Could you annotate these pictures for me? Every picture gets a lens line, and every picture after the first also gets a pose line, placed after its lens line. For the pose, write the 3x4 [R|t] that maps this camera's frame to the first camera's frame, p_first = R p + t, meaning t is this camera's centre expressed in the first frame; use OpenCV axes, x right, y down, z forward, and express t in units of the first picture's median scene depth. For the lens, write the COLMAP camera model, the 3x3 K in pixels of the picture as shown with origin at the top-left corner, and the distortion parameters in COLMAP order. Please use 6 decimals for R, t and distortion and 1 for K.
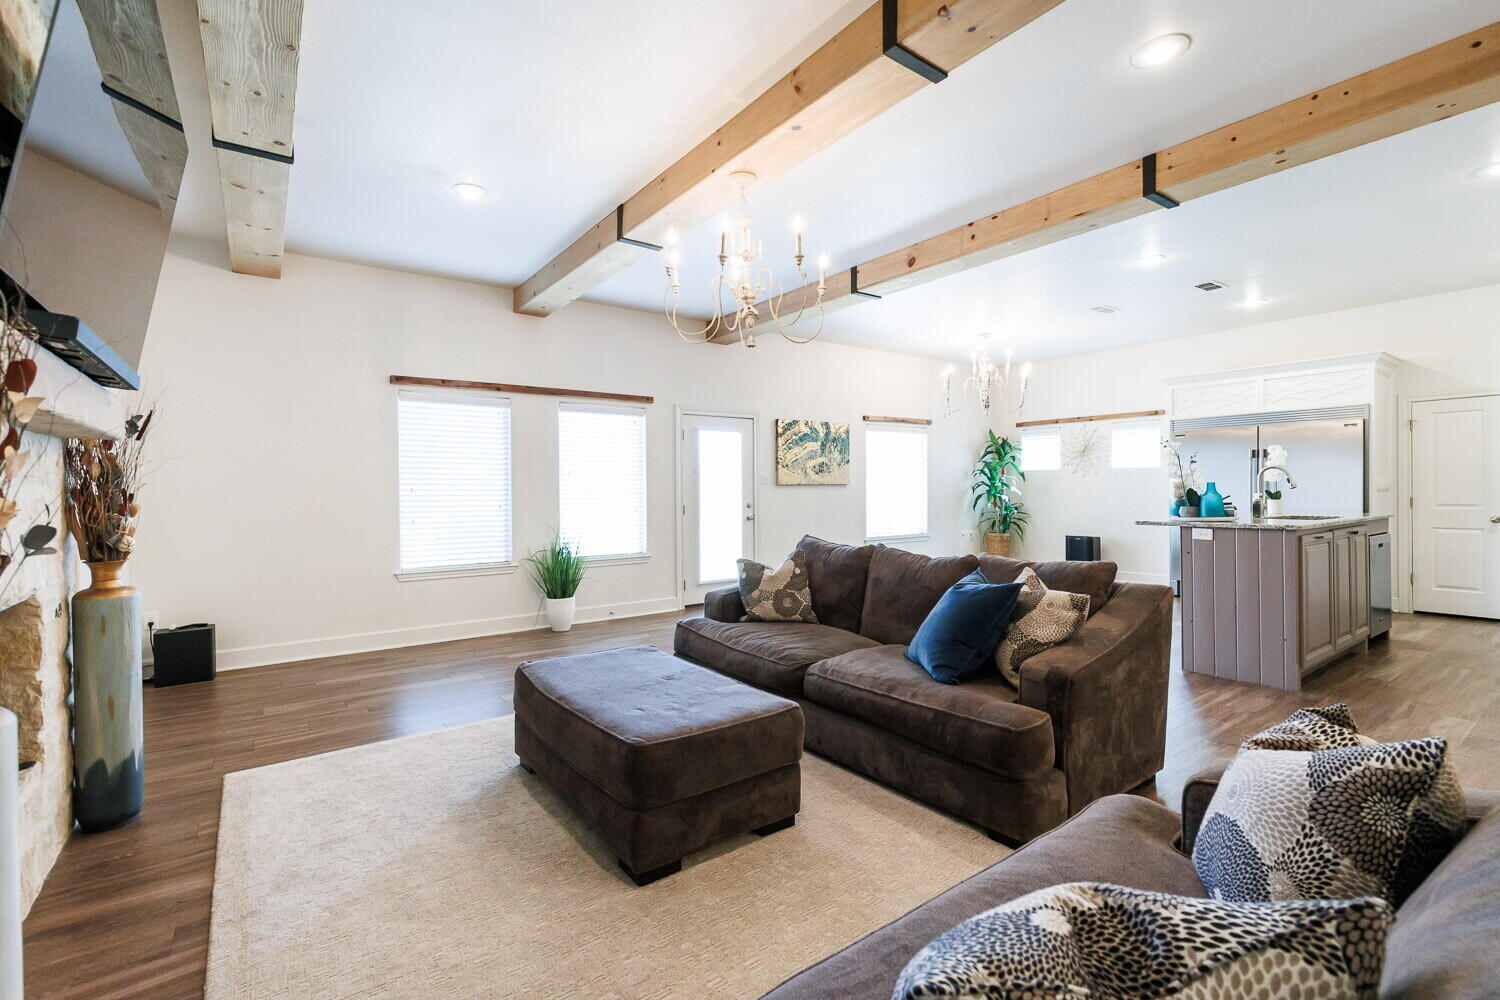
lens RADIAL K [[668.8, 0, 751.3], [0, 668.8, 495.7], [0, 0, 1]] dist [0.002962, 0.000593]
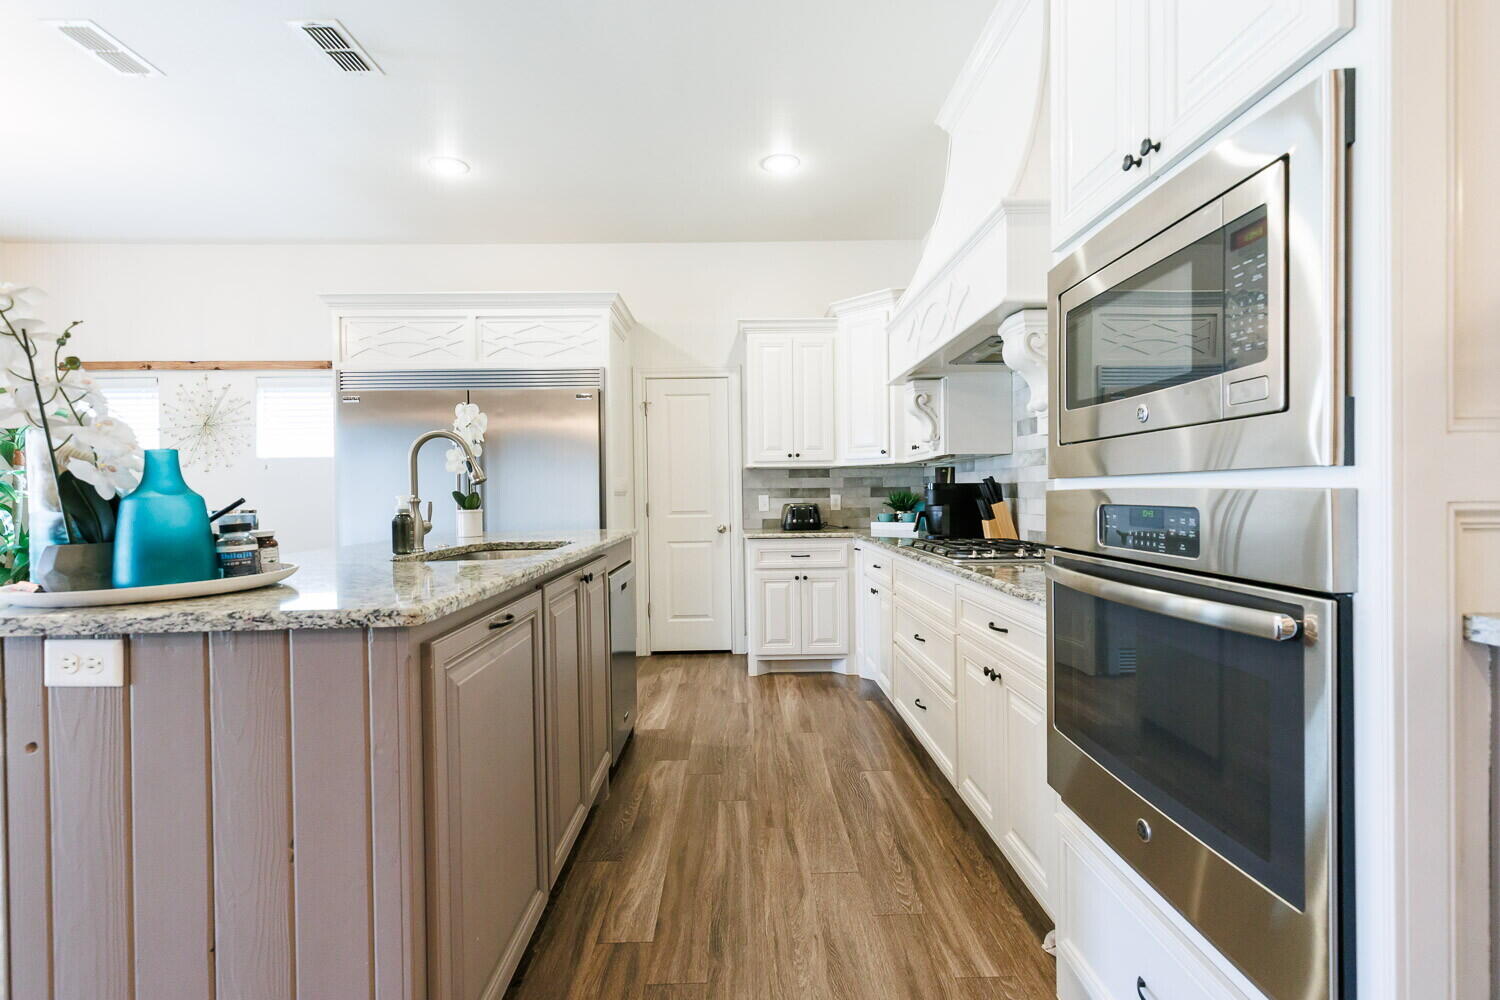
lens RADIAL K [[668.8, 0, 755.7], [0, 668.8, 498.2], [0, 0, 1]] dist [0.002962, 0.000593]
pose [[0.566682, -0.004713, 0.823923, 0.453083], [0.017653, 0.999824, -0.006422, 0.003282], [-0.823747, 0.018184, 0.566665, 0.496355]]
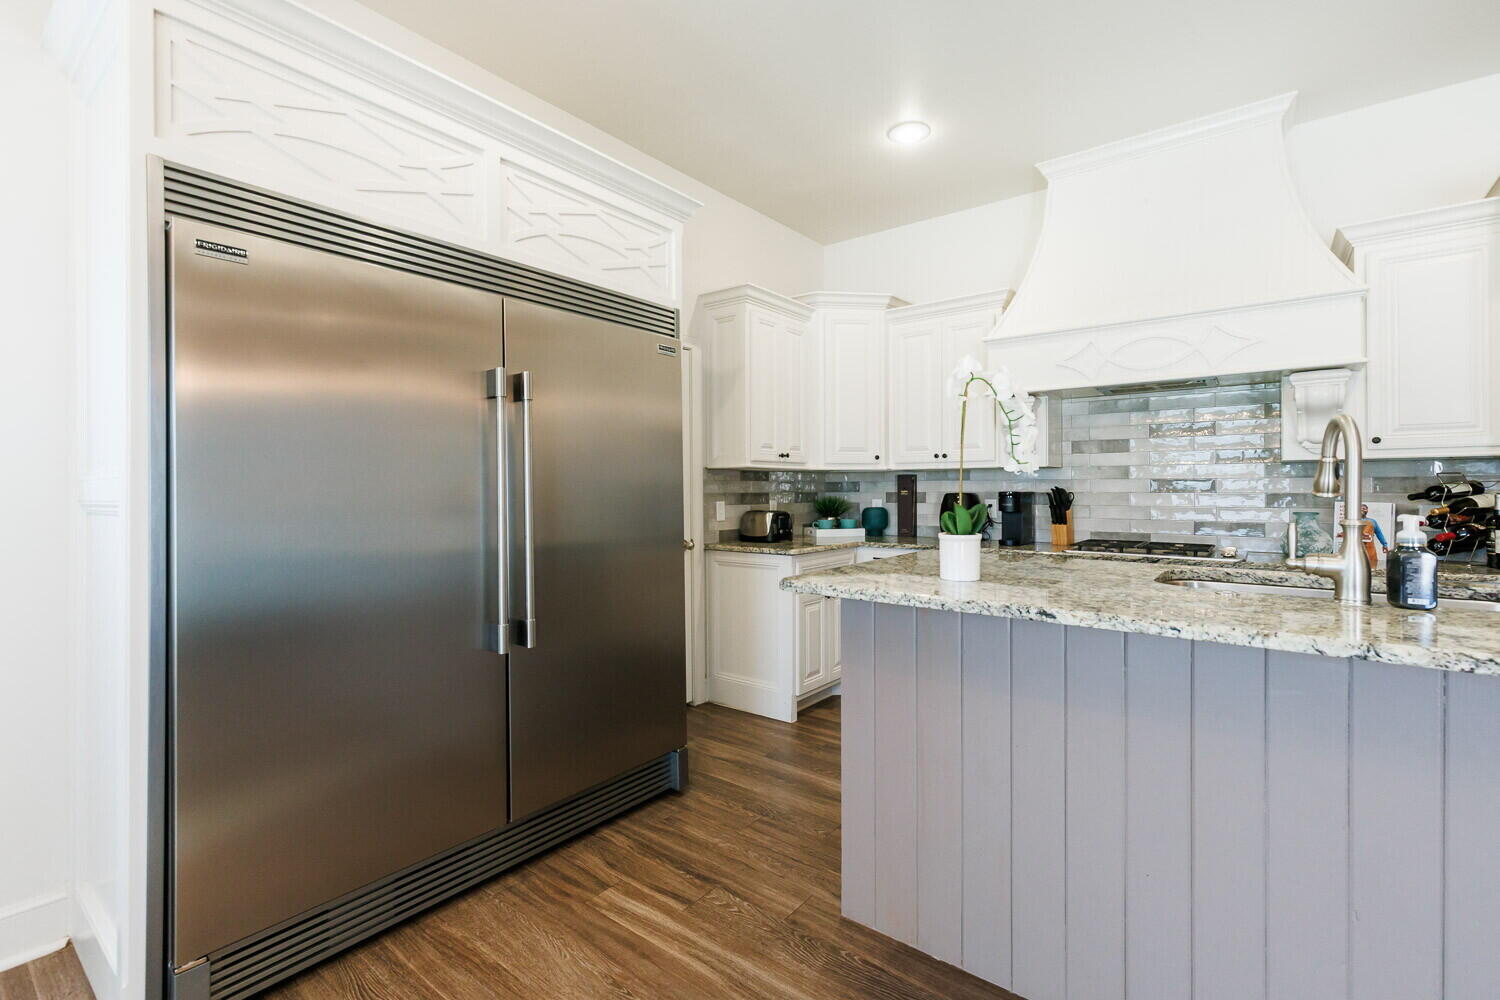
lens RADIAL K [[668.8, 0, 750.0], [0, 668.8, 488.1], [0, 0, 1]] dist [0.002962, 0.000593]
pose [[-0.274311, 0.009529, 0.961594, 0.483893], [0.015432, 0.999866, -0.005507, -0.014944], [-0.961517, 0.013329, -0.274421, 1.123317]]
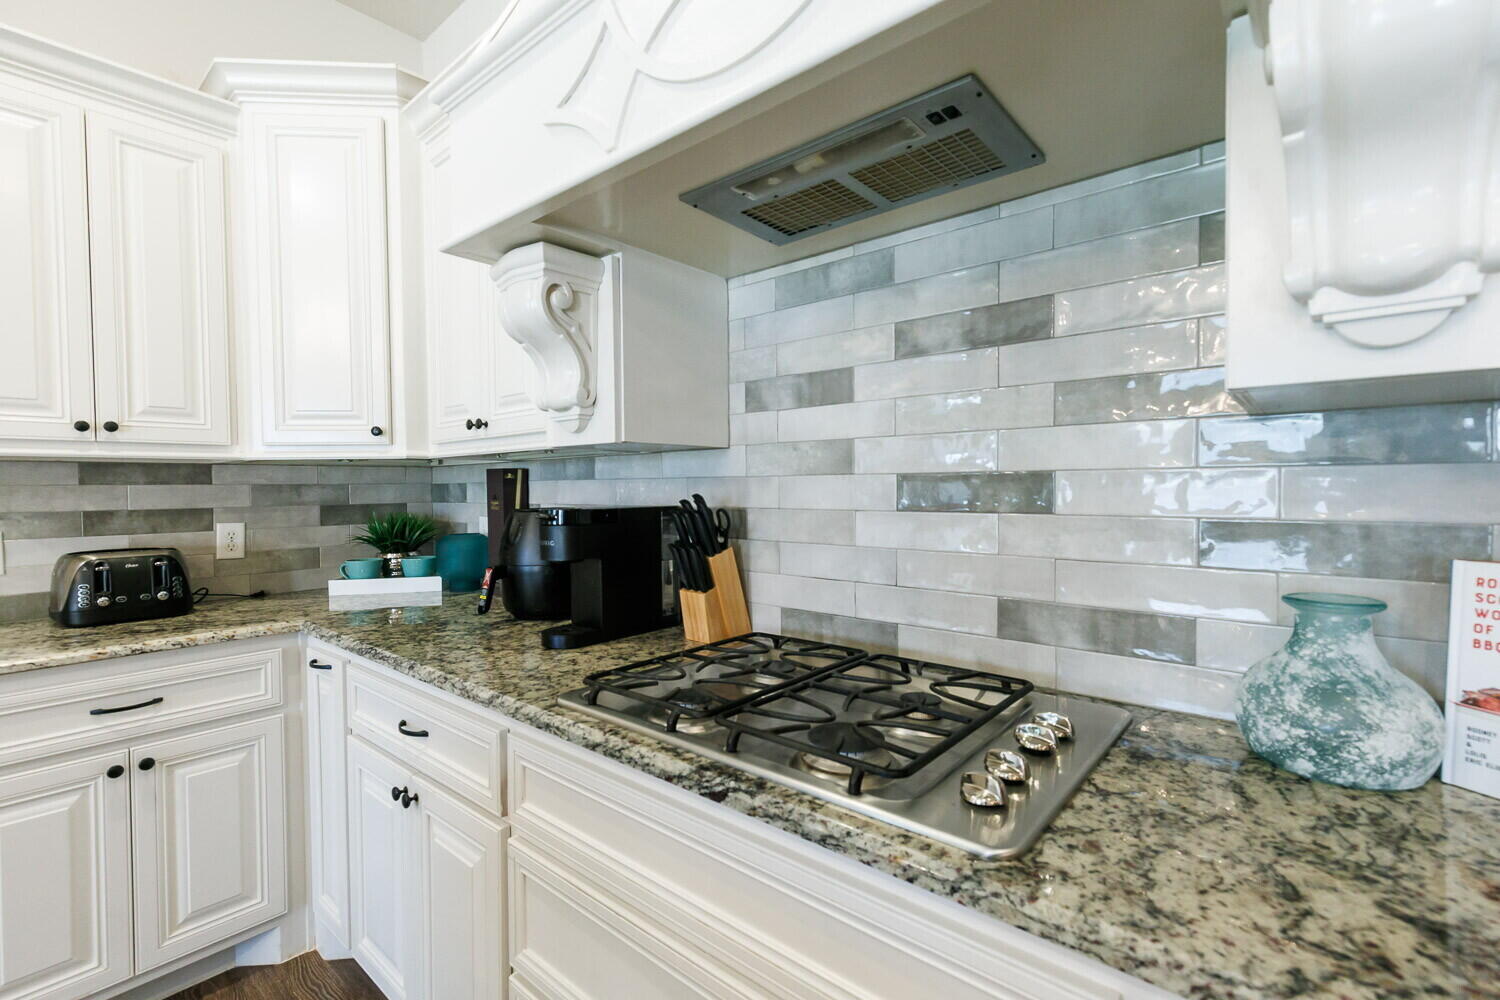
lens RADIAL K [[668.8, 0, 750.7], [0, 668.8, 500.8], [0, 0, 1]] dist [0.002962, 0.000593]
pose [[-0.228813, -0.012566, 0.973389, 0.773539], [0.023341, 0.999558, 0.018391, -0.017419], [-0.973190, 0.026928, -0.228419, 0.692626]]
